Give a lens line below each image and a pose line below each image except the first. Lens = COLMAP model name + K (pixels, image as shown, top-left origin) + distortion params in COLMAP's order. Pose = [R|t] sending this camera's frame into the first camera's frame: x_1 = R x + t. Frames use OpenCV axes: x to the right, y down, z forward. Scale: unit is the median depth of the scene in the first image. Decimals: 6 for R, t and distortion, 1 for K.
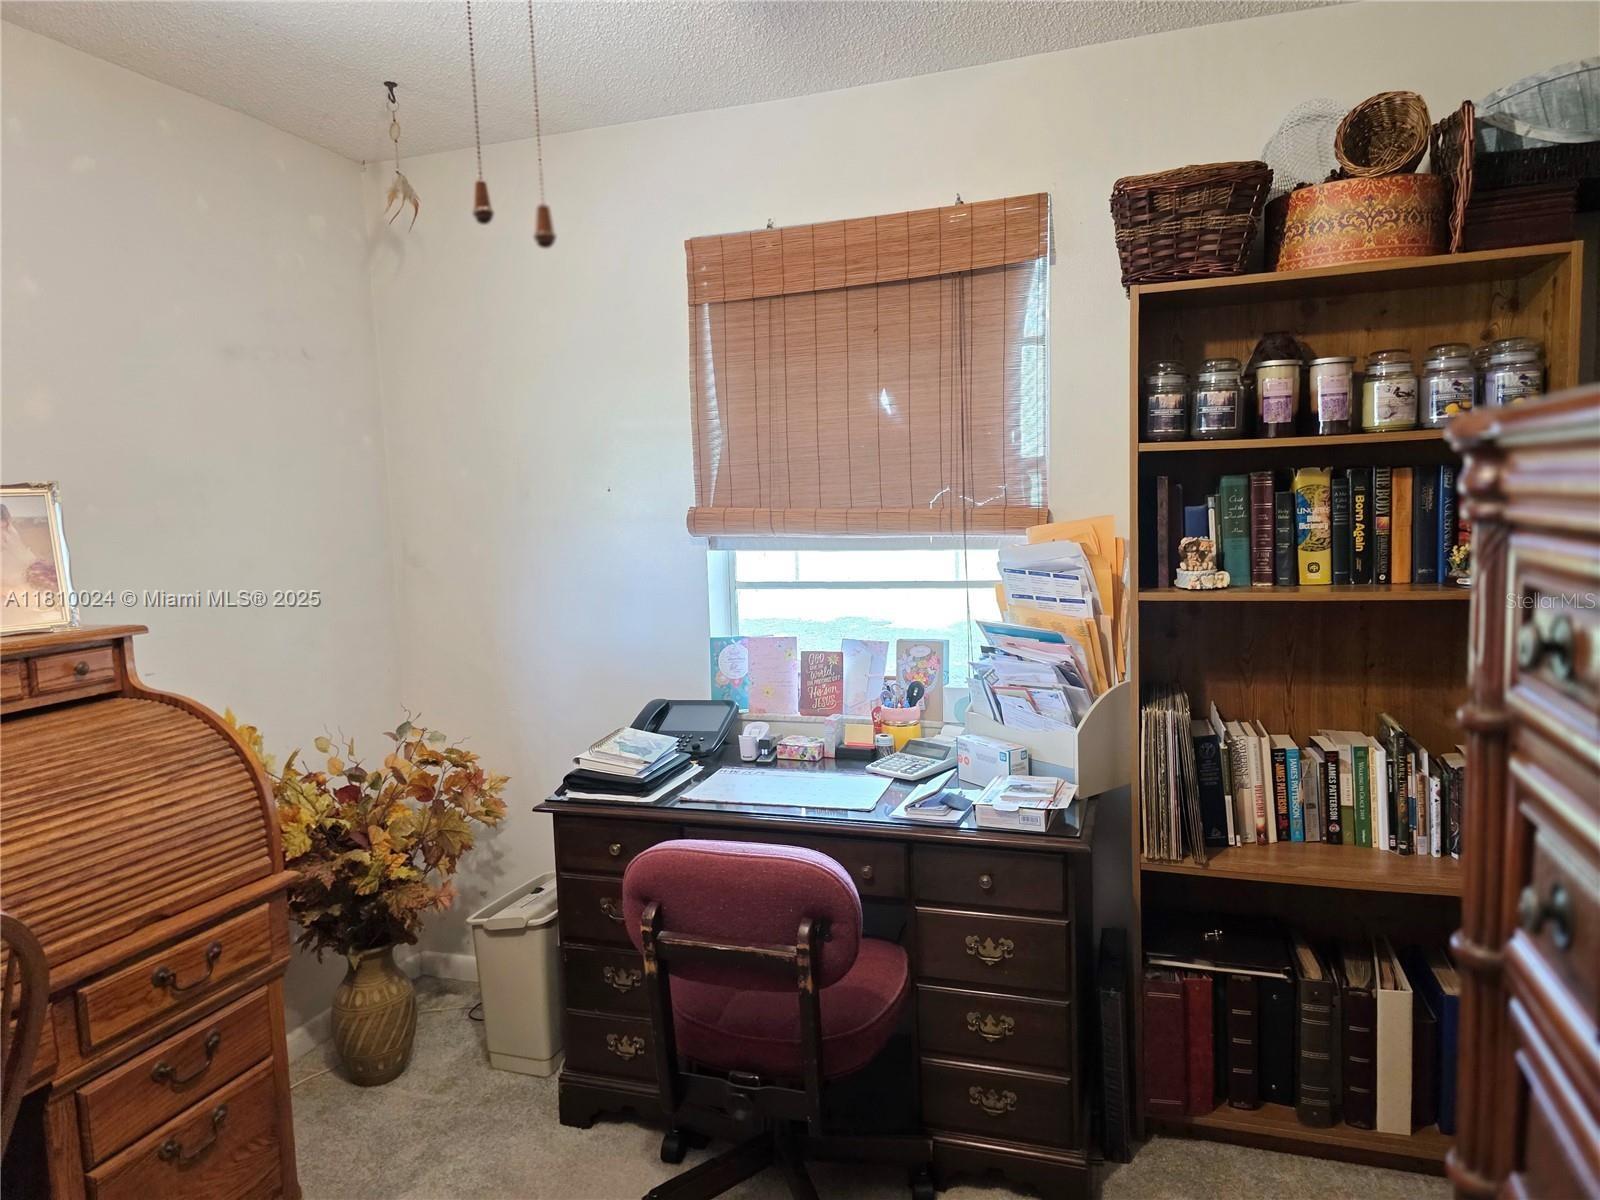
lens RADIAL K [[1084.5, 0, 805.1], [0, 1084.5, 605.2], [0, 0, 1]] dist [0.062520, -0.056930]
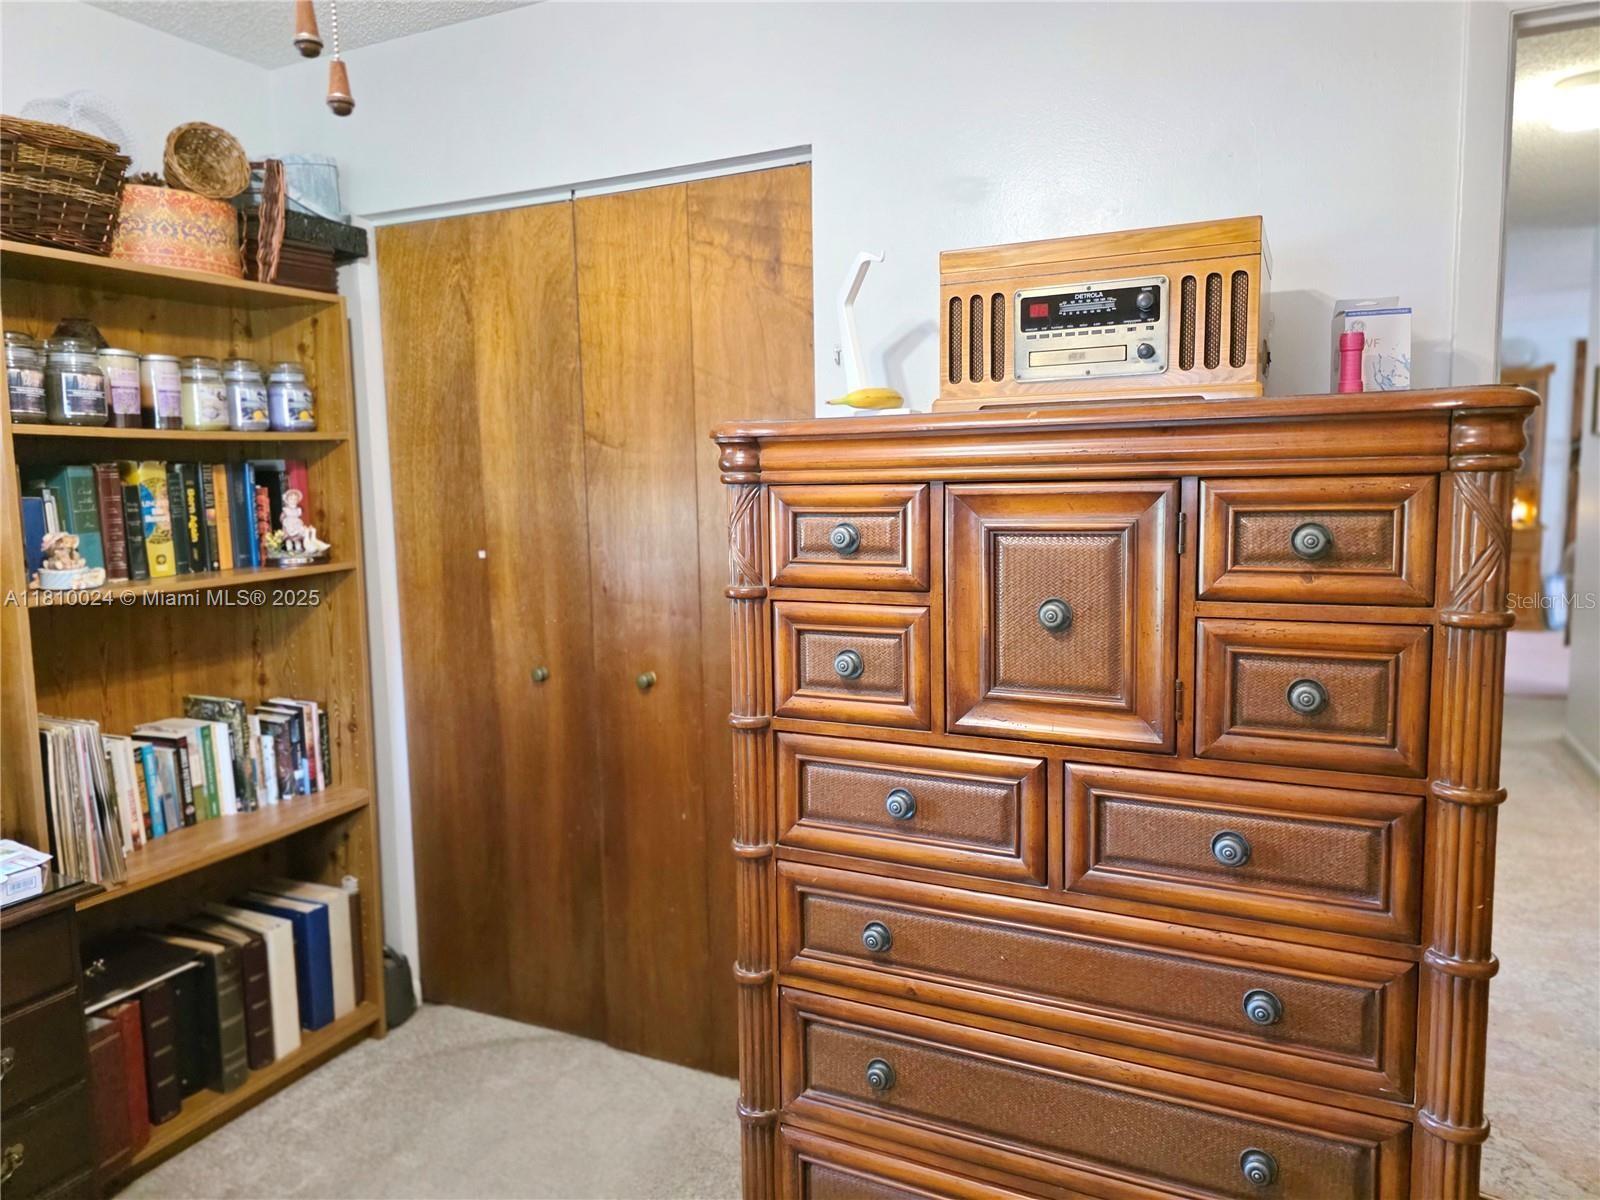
lens RADIAL K [[1084.5, 0, 810.4], [0, 1084.5, 603.9], [0, 0, 1]] dist [0.062520, -0.056930]
pose [[0.090753, -0.090225, 0.991778, -0.436715], [0.119189, 0.989713, 0.079131, -0.002349], [-0.988715, 0.111028, 0.100573, 0.267982]]
